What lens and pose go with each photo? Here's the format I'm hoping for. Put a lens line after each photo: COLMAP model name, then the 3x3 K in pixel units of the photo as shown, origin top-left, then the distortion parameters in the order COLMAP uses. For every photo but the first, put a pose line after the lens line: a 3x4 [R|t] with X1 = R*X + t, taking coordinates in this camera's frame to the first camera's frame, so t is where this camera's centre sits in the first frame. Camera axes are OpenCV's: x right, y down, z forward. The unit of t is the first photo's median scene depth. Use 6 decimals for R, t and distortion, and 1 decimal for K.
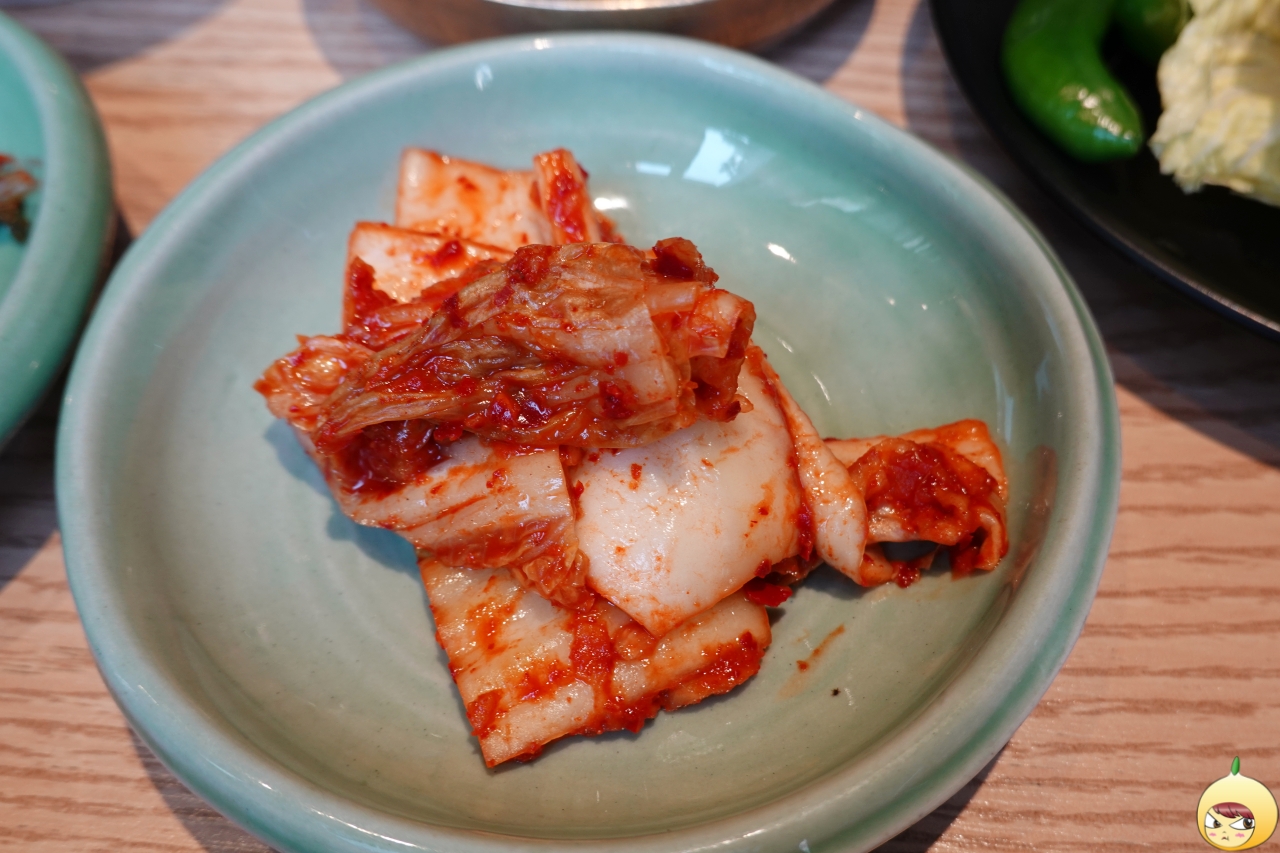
lens RADIAL K [[1245.8, 0, 640.2], [0, 1245.8, 424.4], [0, 0, 1]] dist [-0.016167, 0.000000]
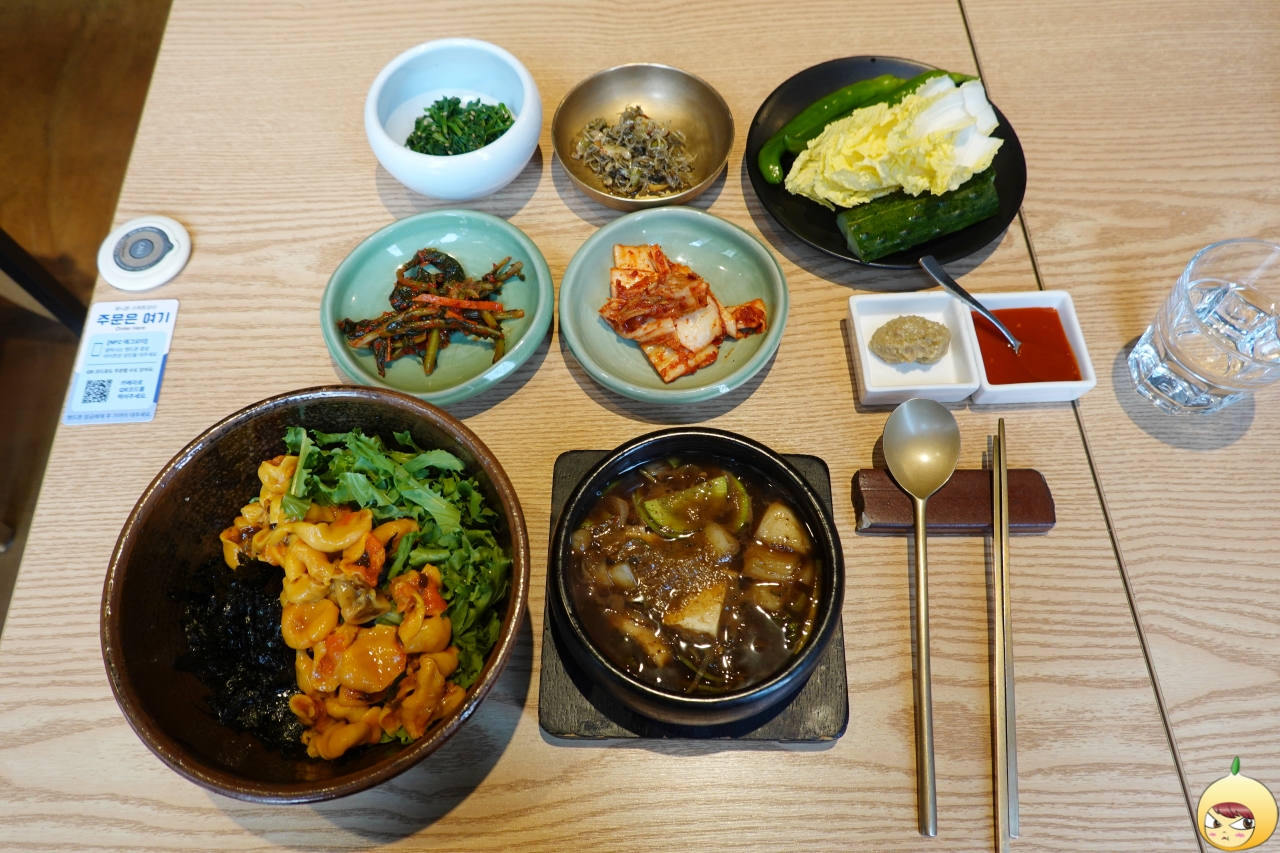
lens RADIAL K [[891.1, 0, 637.7], [0, 891.1, 426.2], [0, 0, 1]] dist [0.006699, 0.000963]
pose [[0.991428, -0.124221, 0.040491, -0.375785], [0.115487, 0.978123, 0.173025, -0.174479], [-0.061099, -0.166866, 0.984085, -2.378706]]
